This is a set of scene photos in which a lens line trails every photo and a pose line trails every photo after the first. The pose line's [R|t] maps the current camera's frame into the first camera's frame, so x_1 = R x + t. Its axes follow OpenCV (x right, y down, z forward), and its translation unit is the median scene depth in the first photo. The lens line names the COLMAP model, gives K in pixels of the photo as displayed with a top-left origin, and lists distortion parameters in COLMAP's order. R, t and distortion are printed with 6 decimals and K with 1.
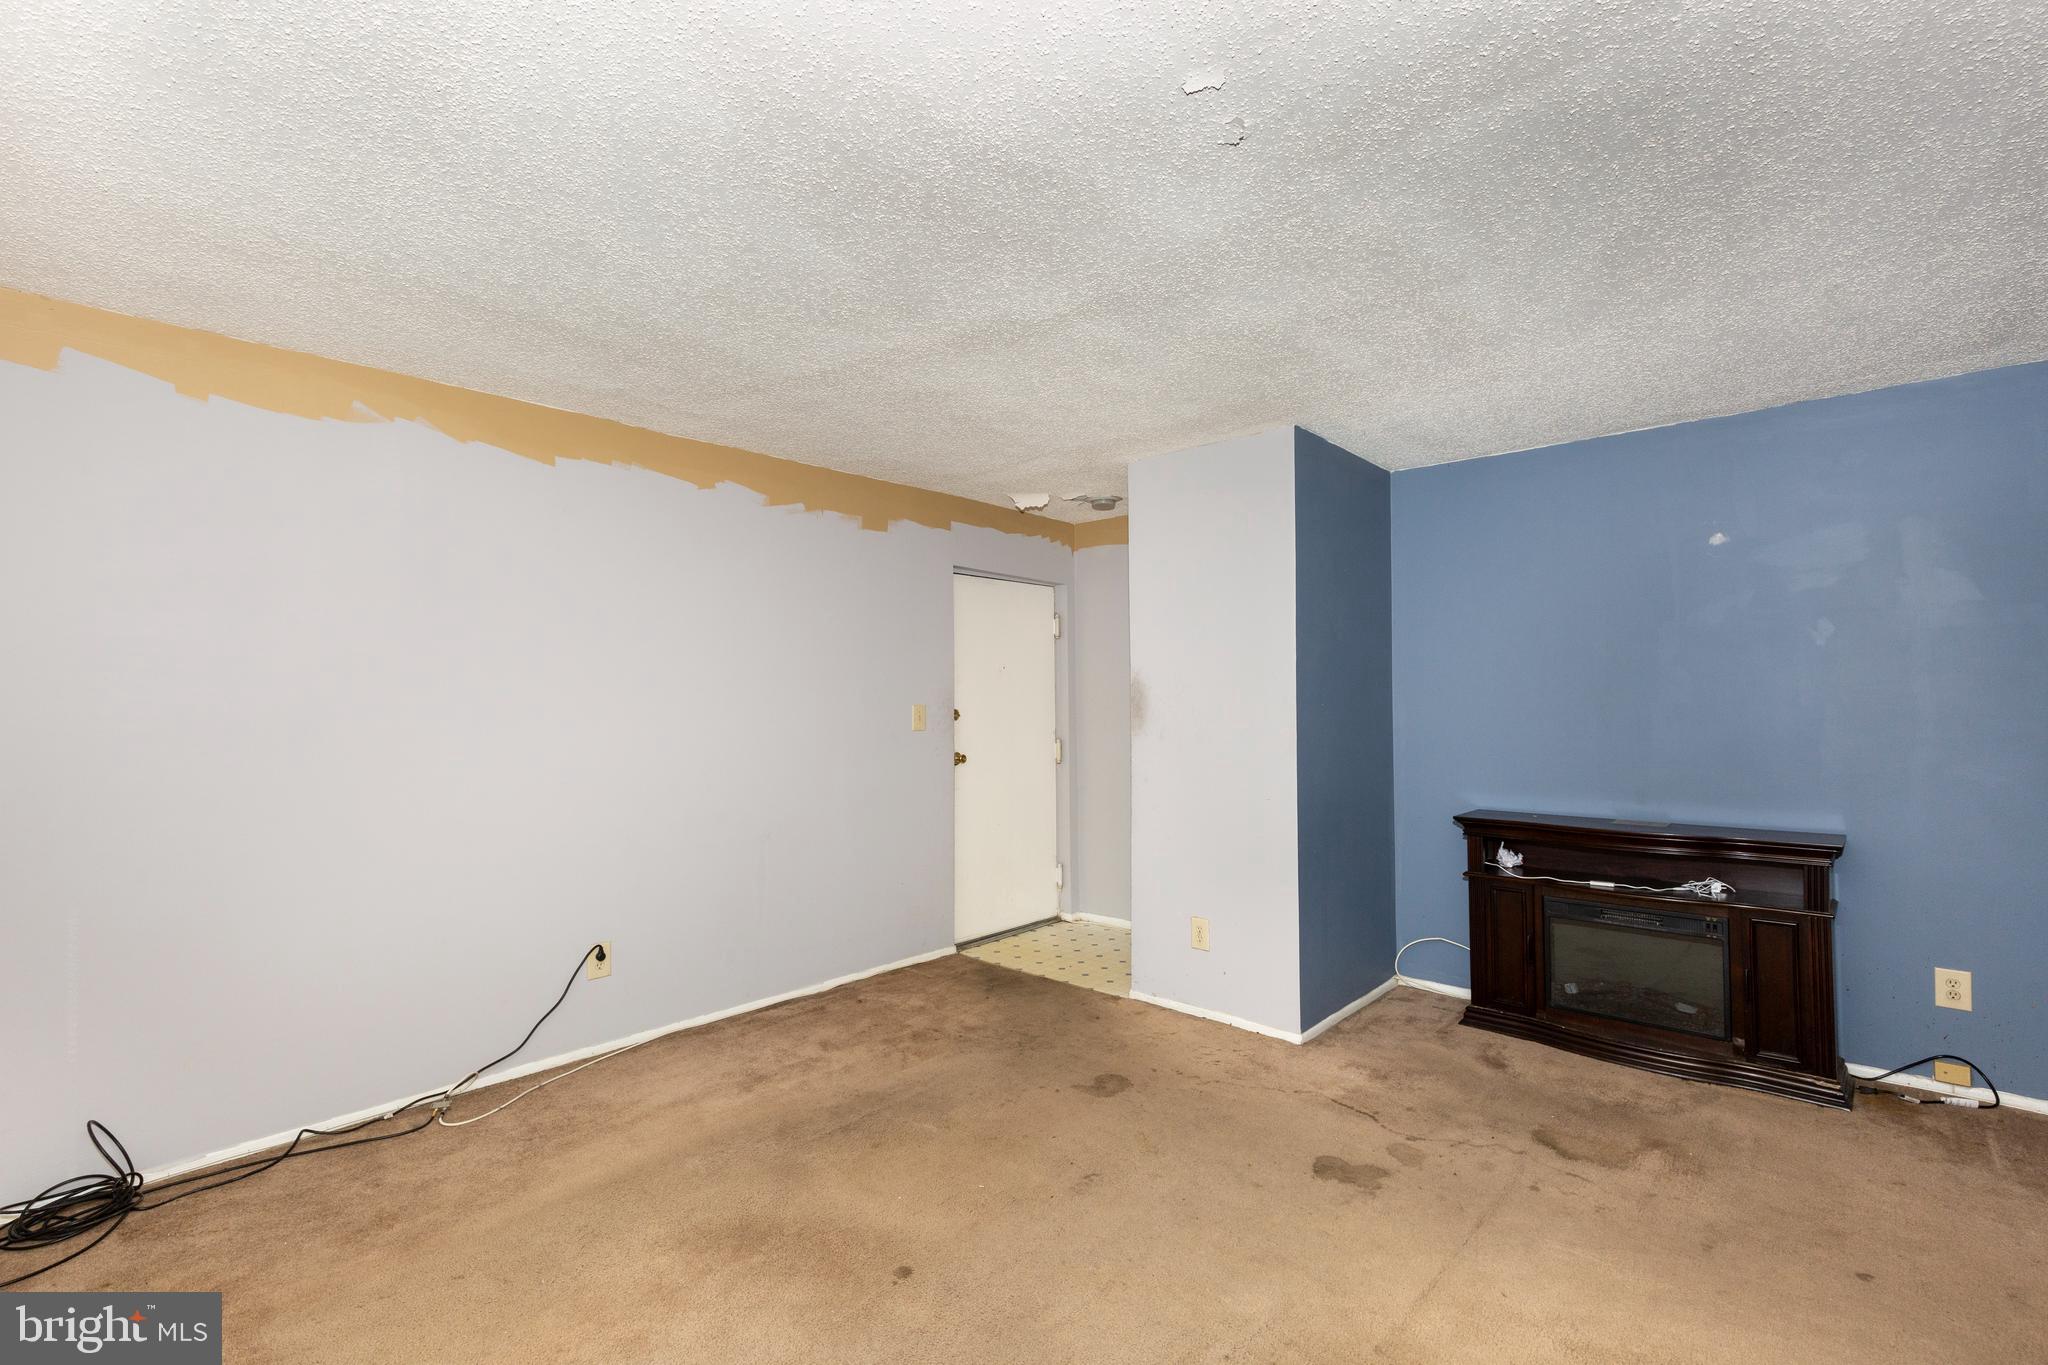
lens RADIAL K [[916.2, 0, 1026.0], [0, 916.2, 685.7], [0, 0, 1]] dist [0.002280, -0.000064]
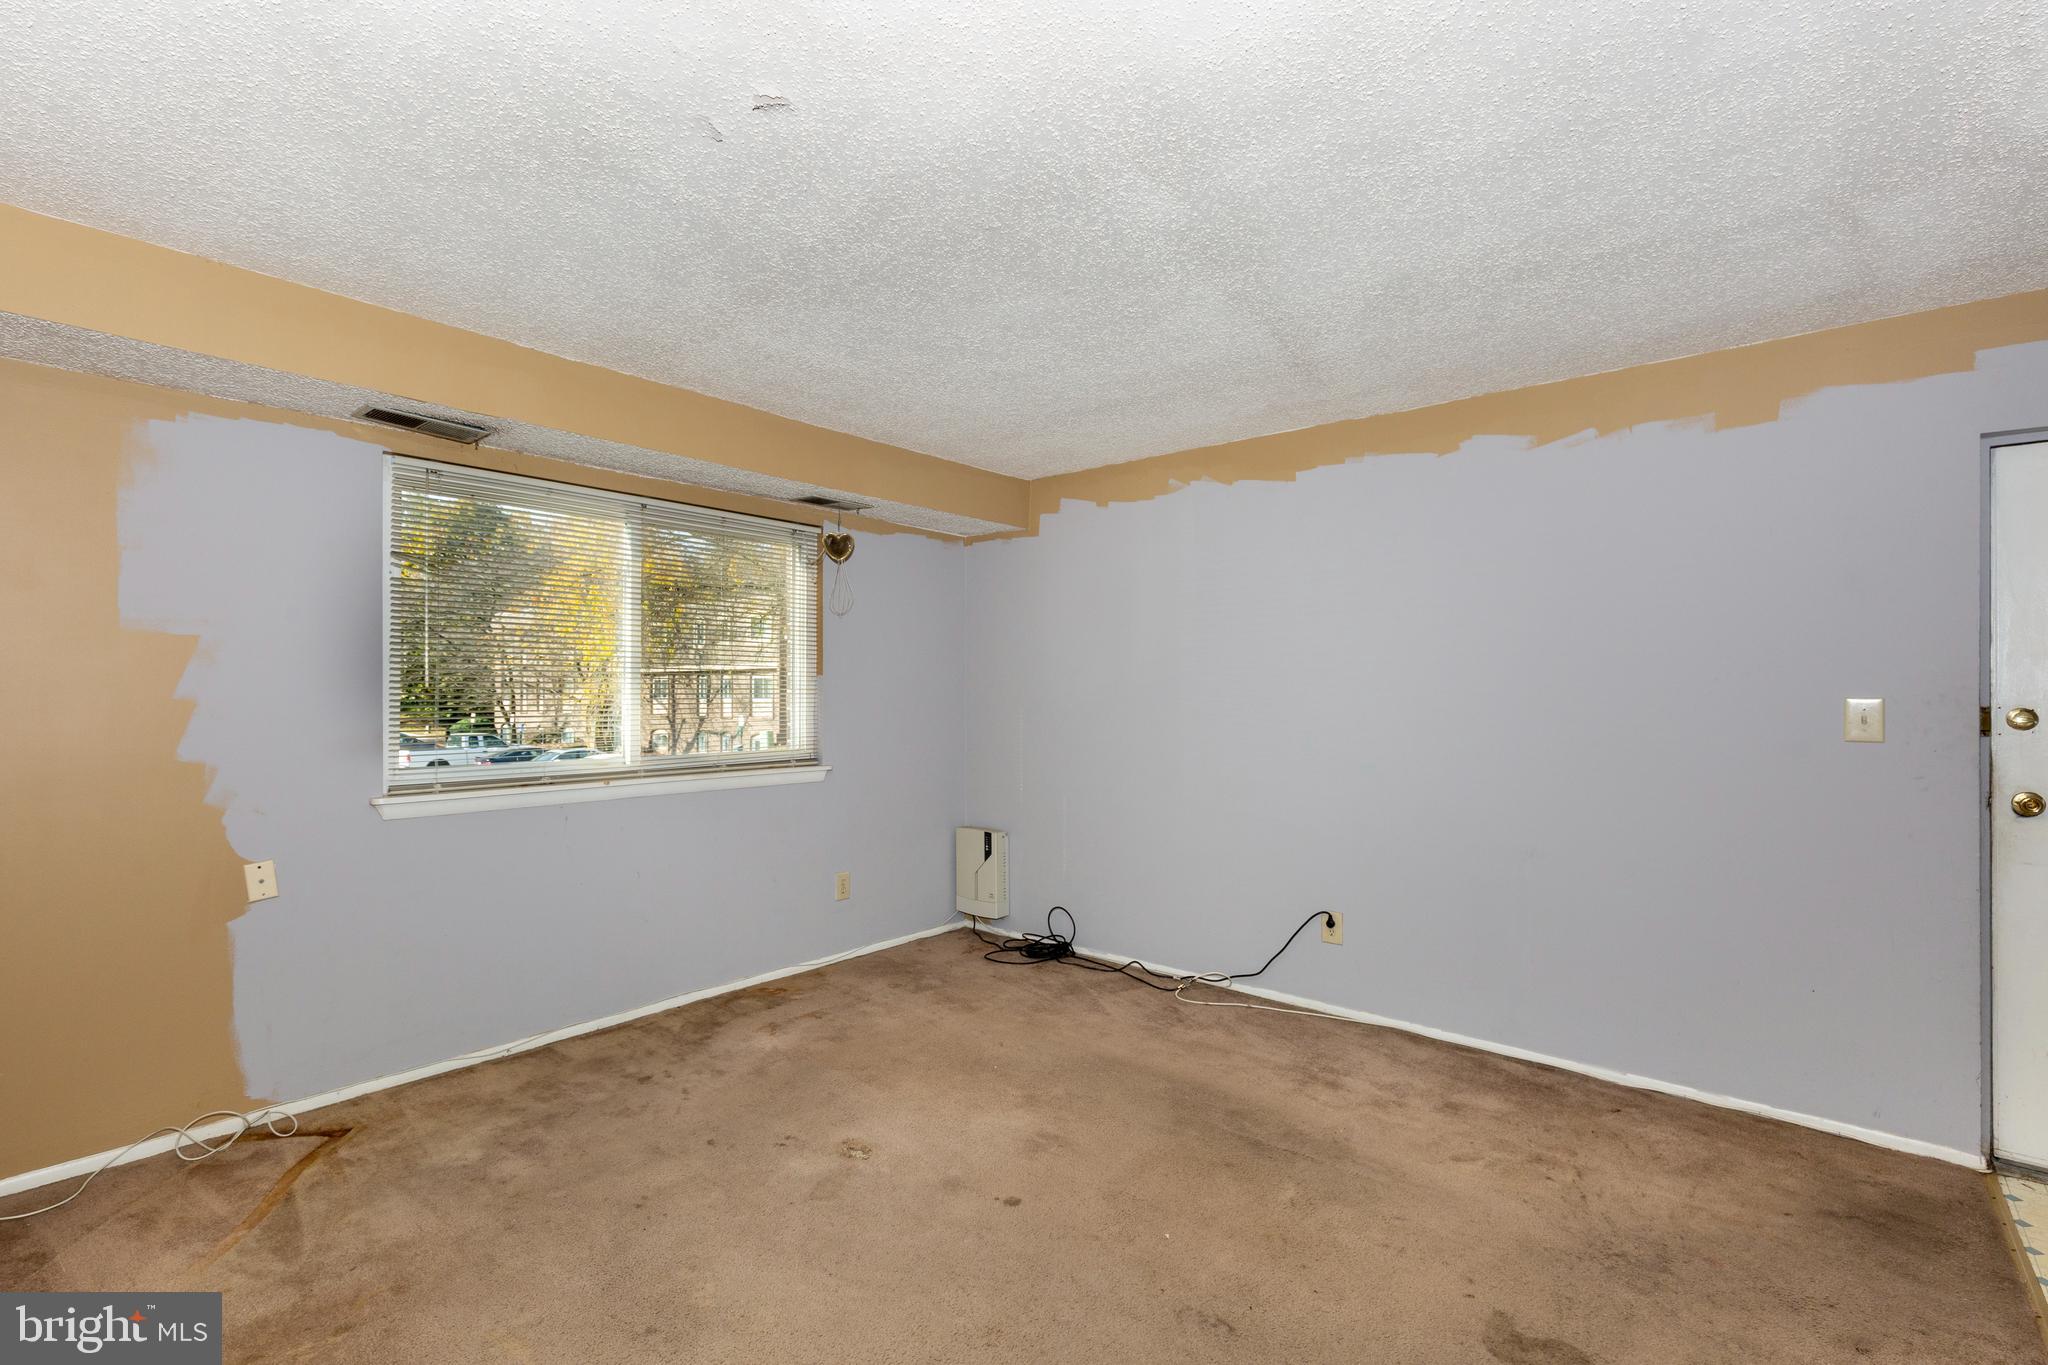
lens RADIAL K [[916.2, 0, 1026.0], [0, 916.2, 685.7], [0, 0, 1]] dist [0.002280, -0.000064]
pose [[0.036250, 0.002496, -0.999340, 0.608119], [0.010752, 0.999938, 0.002888, 0.008623], [0.999285, -0.010850, 0.036221, 0.614412]]
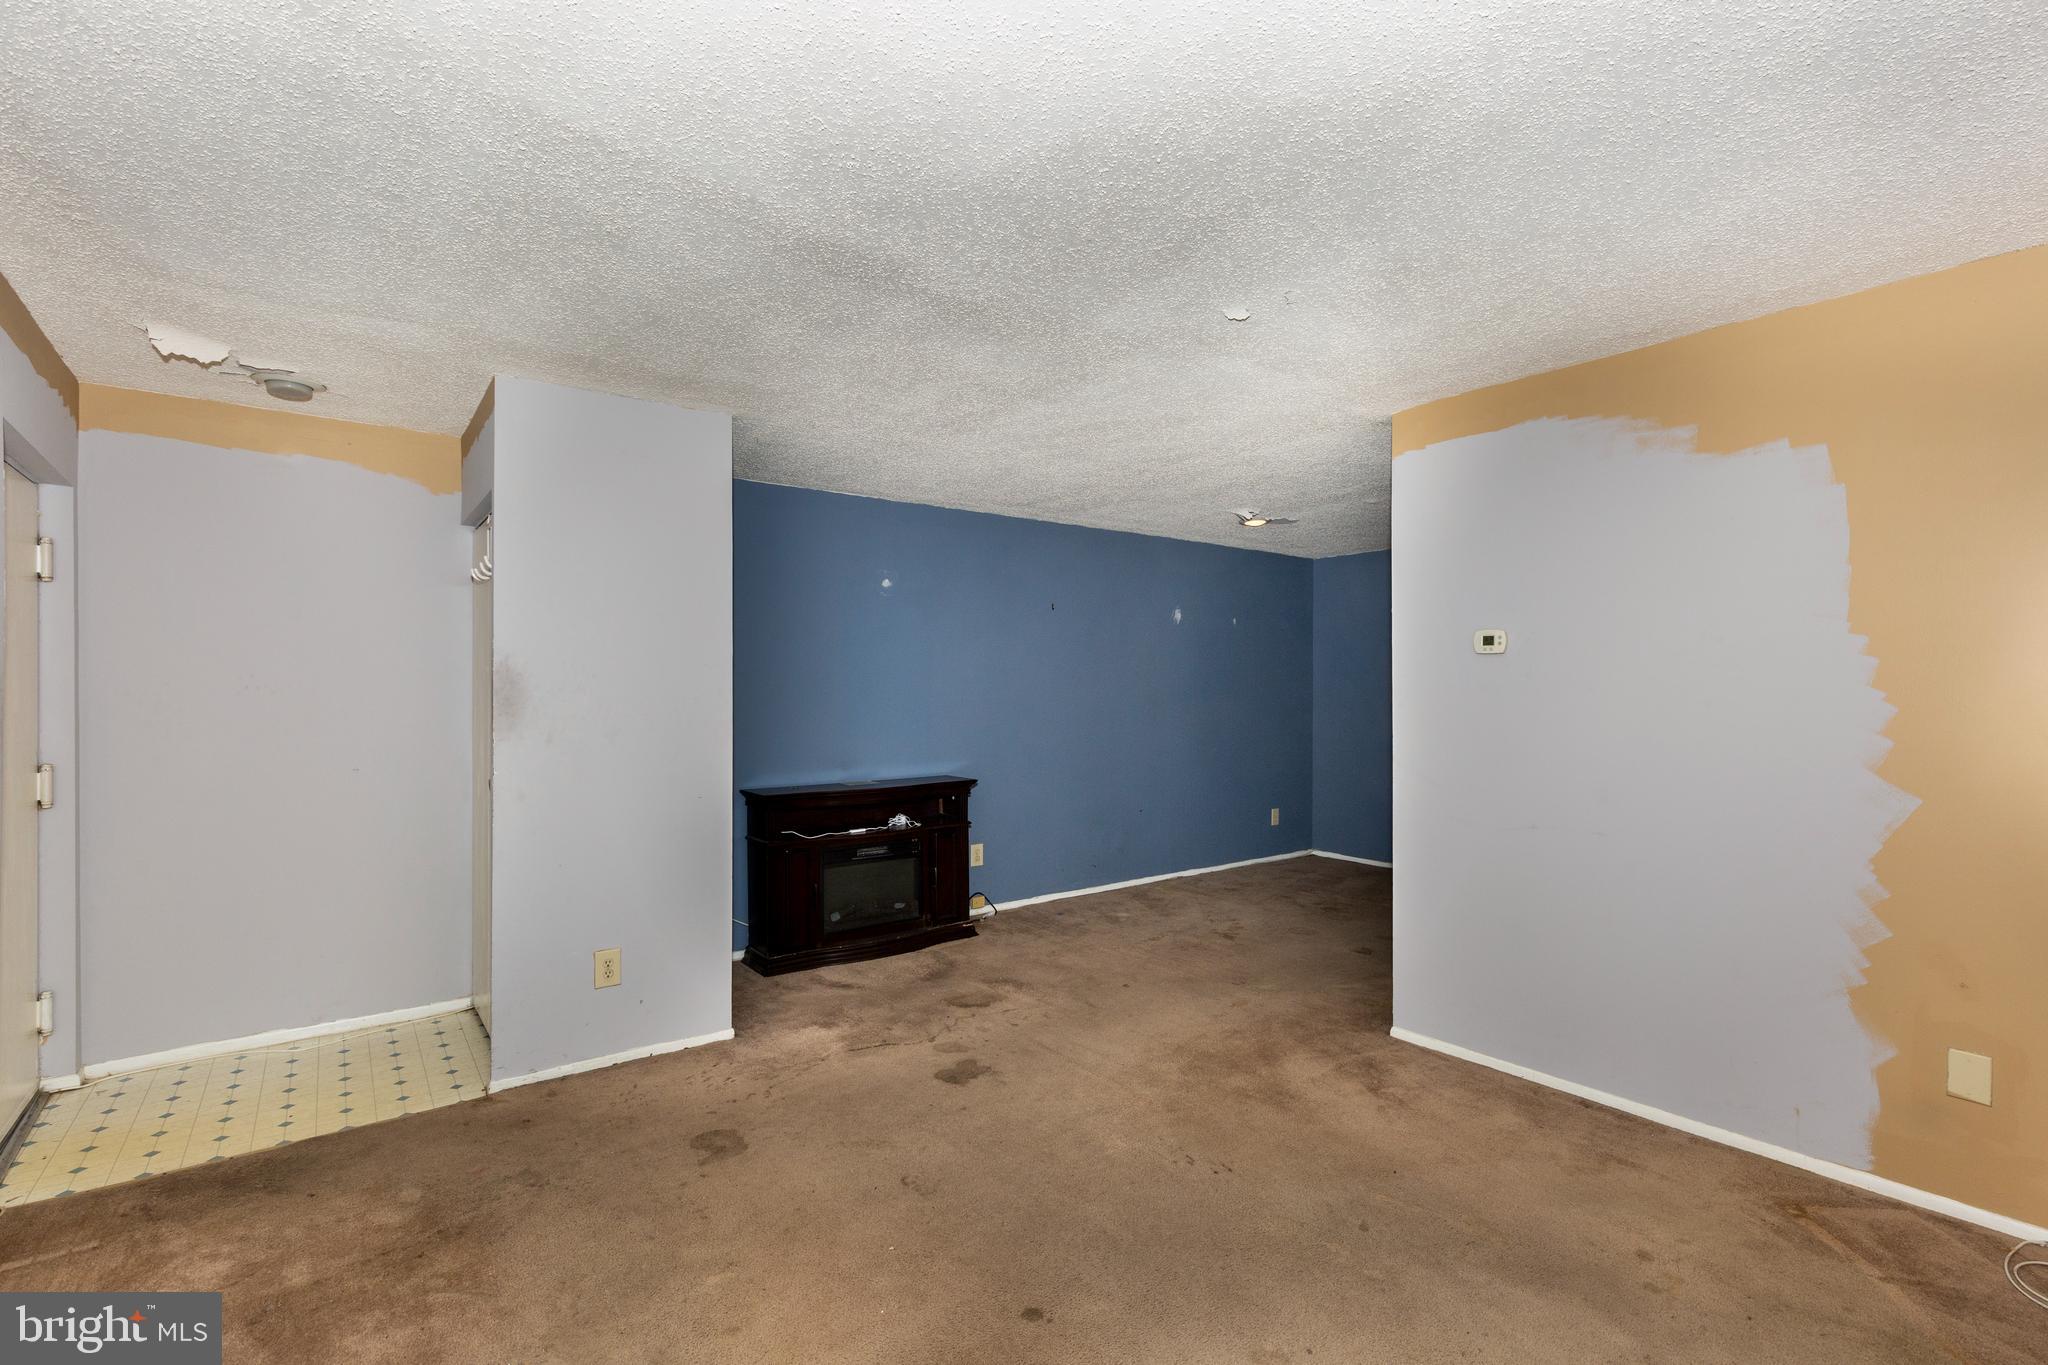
lens RADIAL K [[916.2, 0, 1026.0], [0, 916.2, 685.7], [0, 0, 1]] dist [0.002280, -0.000064]
pose [[0.180372, 0.008923, 0.983558, -0.653426], [-0.014446, 0.999875, -0.006422, 0.009733], [-0.983492, -0.013050, 0.180478, 0.530451]]
